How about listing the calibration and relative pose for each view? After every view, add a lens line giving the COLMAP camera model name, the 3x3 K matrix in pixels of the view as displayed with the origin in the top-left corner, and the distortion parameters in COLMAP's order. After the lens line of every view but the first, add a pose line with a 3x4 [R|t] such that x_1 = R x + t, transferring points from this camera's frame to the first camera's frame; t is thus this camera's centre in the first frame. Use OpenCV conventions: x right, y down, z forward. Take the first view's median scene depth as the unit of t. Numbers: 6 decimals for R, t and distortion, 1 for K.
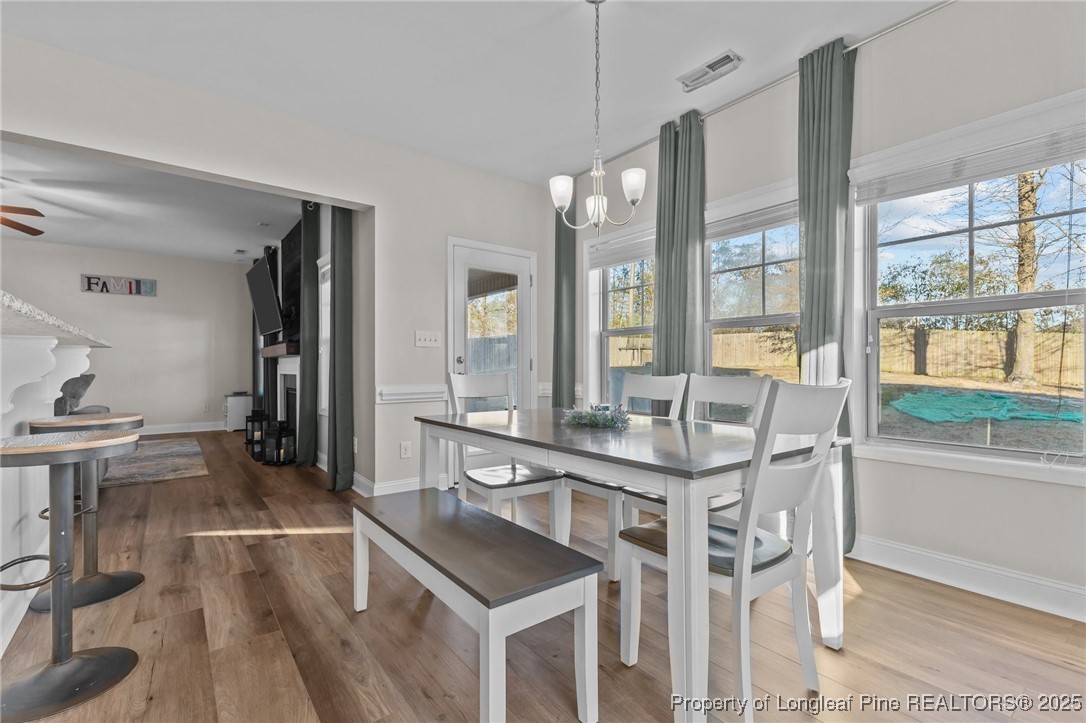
lens RADIAL K [[483.5, 0, 545.6], [0, 483.5, 366.9], [0, 0, 1]] dist [0.009957, 0.000078]
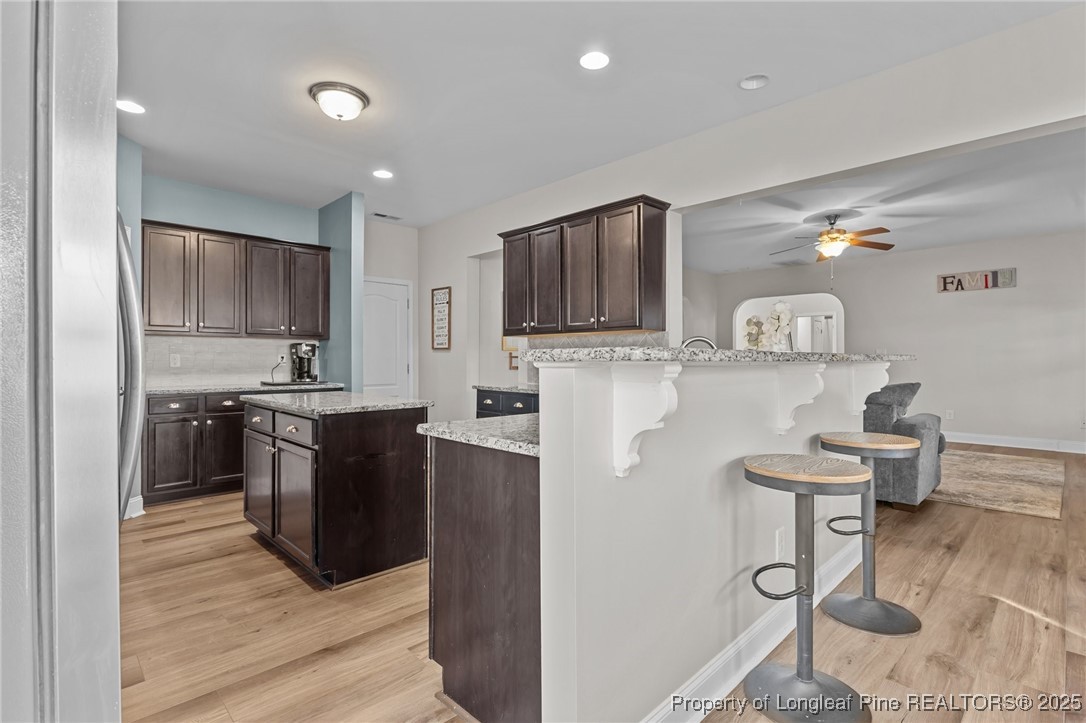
lens RADIAL K [[519.4, 0, 543.6], [0, 519.4, 357.8], [0, 0, 1]] dist [0.001698, -0.001417]
pose [[0.117671, -0.000174, -0.993053, 0.022067], [-0.002801, 0.999996, -0.000507, -0.039547], [0.993049, 0.002841, 0.117670, 0.159688]]
